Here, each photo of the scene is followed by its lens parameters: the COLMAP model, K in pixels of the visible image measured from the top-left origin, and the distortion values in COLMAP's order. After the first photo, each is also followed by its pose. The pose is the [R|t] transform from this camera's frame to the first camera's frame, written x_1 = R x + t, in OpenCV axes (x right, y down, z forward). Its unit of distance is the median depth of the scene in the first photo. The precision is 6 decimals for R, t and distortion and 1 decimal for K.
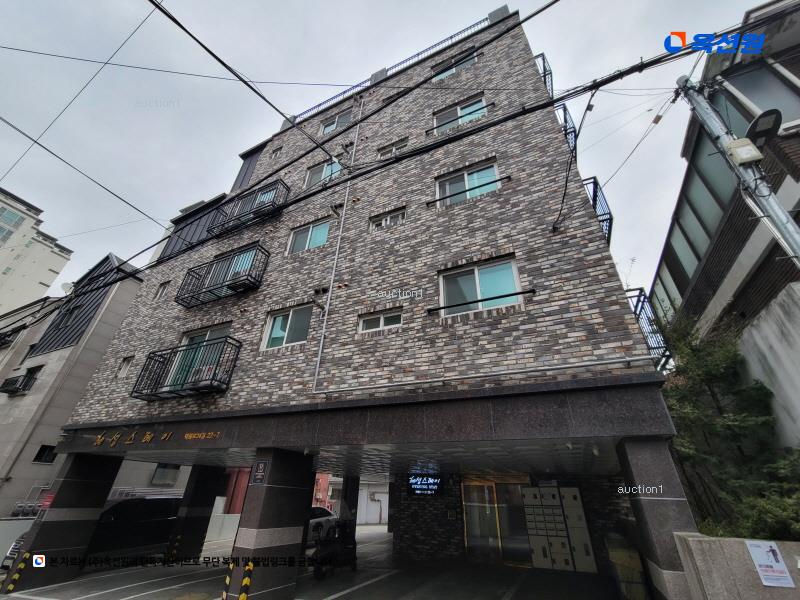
lens RADIAL K [[327.9, 0, 398.3], [0, 327.9, 298.2], [0, 0, 1]] dist [-0.006703, -0.000358]
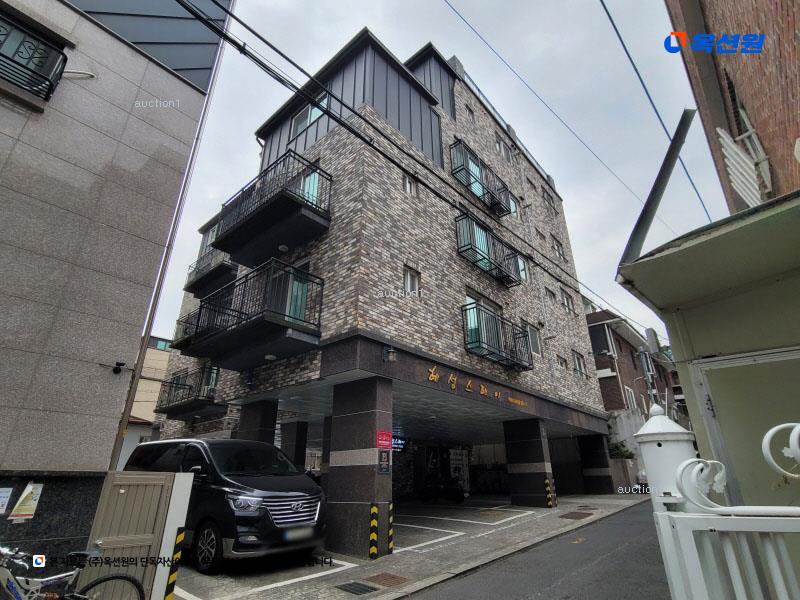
lens RADIAL K [[412.7, 0, 400.0], [0, 412.7, 300.0], [0, 0, 1]] dist [-0.009238, 0.002906]
pose [[0.272231, 0.362357, 0.891397, -2.464878], [-0.490379, 0.849302, -0.195484, 0.659262], [-0.827900, -0.383906, 0.408899, 0.913904]]
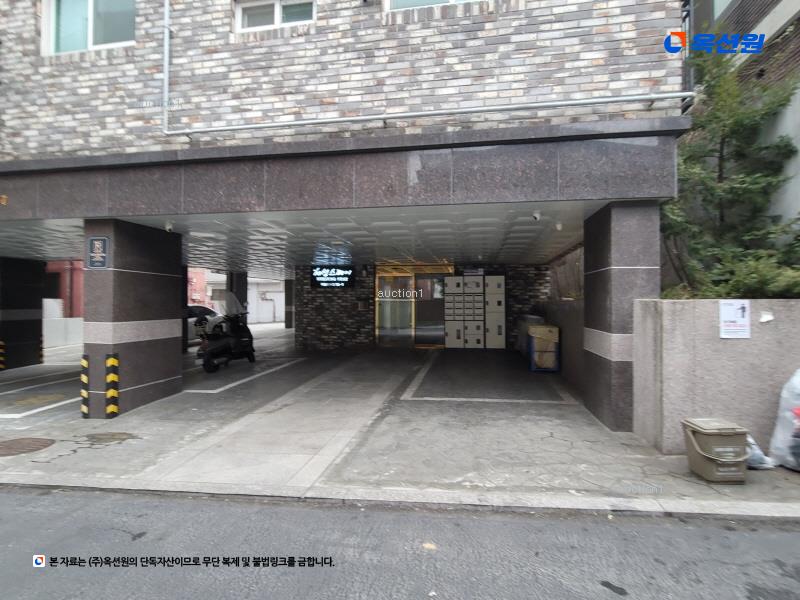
lens RADIAL K [[412.7, 0, 400.0], [0, 412.7, 300.0], [0, 0, 1]] dist [-0.009238, 0.002906]
pose [[0.966367, -0.025669, 0.255883, -0.039507], [-0.112097, 0.853459, 0.508962, 0.107216], [-0.231450, -0.520527, 0.821877, 0.105702]]
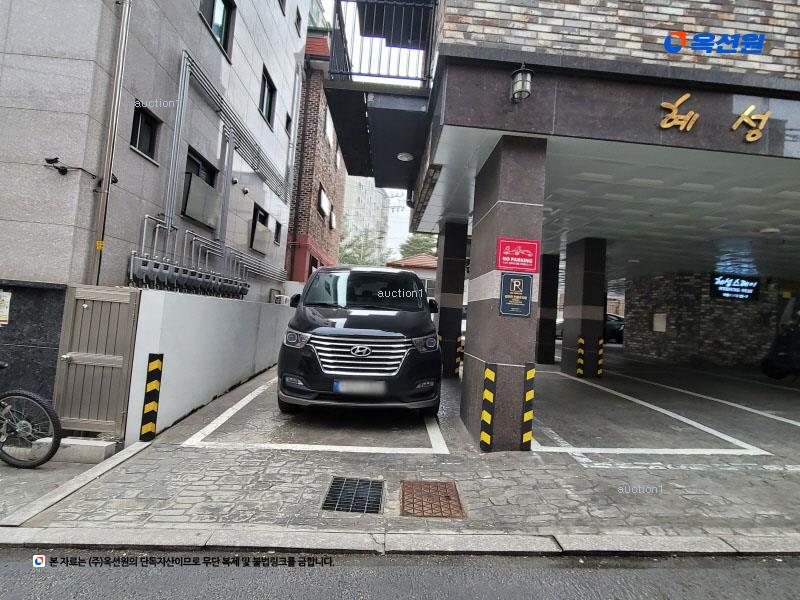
lens RADIAL K [[416.7, 0, 398.6], [0, 416.7, 295.7], [0, 0, 1]] dist [-0.005701, 0.000051]
pose [[0.890340, 0.060992, 0.451193, -1.756884], [-0.279012, 0.856196, 0.434835, 0.624521], [-0.359788, -0.513039, 0.779322, 0.835909]]
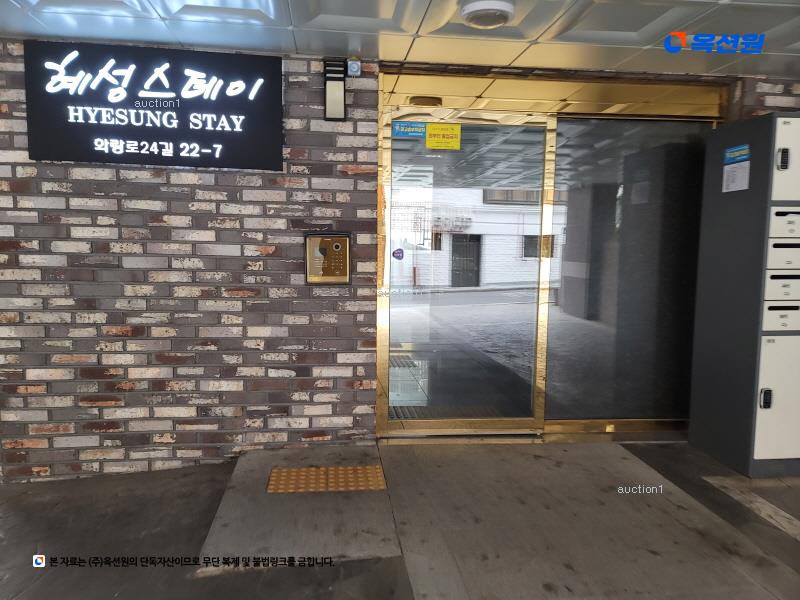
lens RADIAL K [[580.5, 0, 400.0], [0, 580.5, 300.0], [0, 0, 1]] dist [0.041082, 0.000753]
pose [[0.847855, -0.074746, 0.524933, 0.037308], [-0.266193, 0.796208, 0.543318, 0.749004], [-0.458567, -0.600389, 0.655172, 1.148693]]
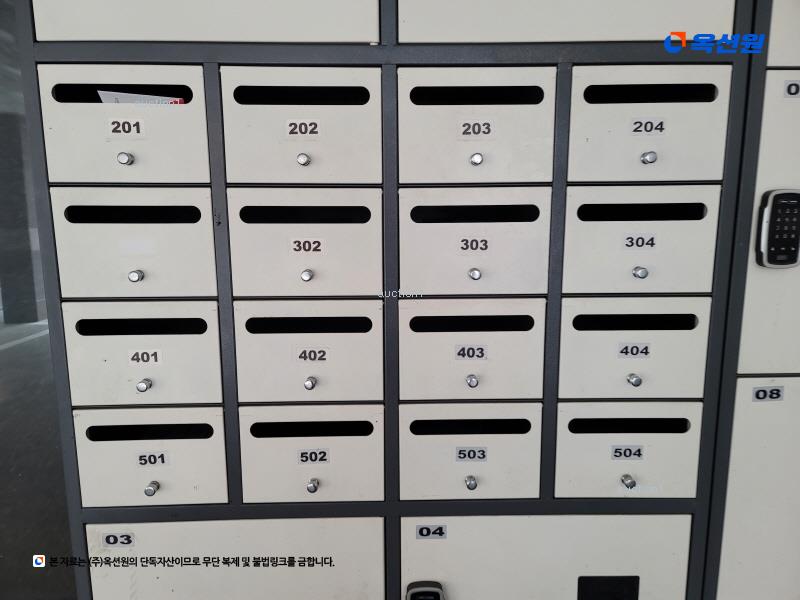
lens RADIAL K [[580.5, 0, 400.0], [0, 580.5, 300.0], [0, 0, 1]] dist [0.041082, 0.000753]
pose [[0.893094, -0.103750, 0.437743, 0.531459], [-0.209396, 0.765342, 0.608609, 0.810442], [-0.398167, -0.635207, 0.661797, 1.219332]]
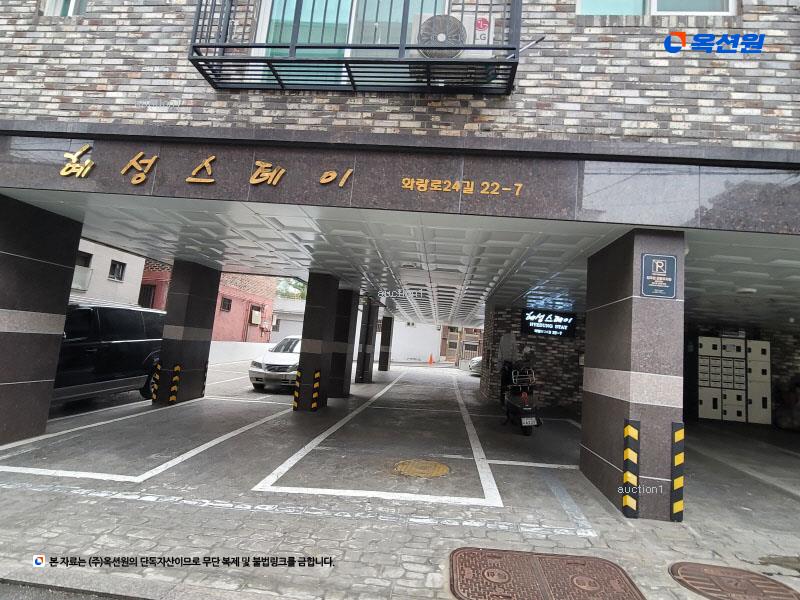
lens RADIAL K [[412.7, 0, 400.0], [0, 412.7, 300.0], [0, 0, 1]] dist [-0.009238, 0.002906]
pose [[0.942489, 0.095716, 0.320240, -0.877645], [-0.226926, 0.886695, 0.402836, 0.369212], [-0.245398, -0.452339, 0.857420, 0.509172]]
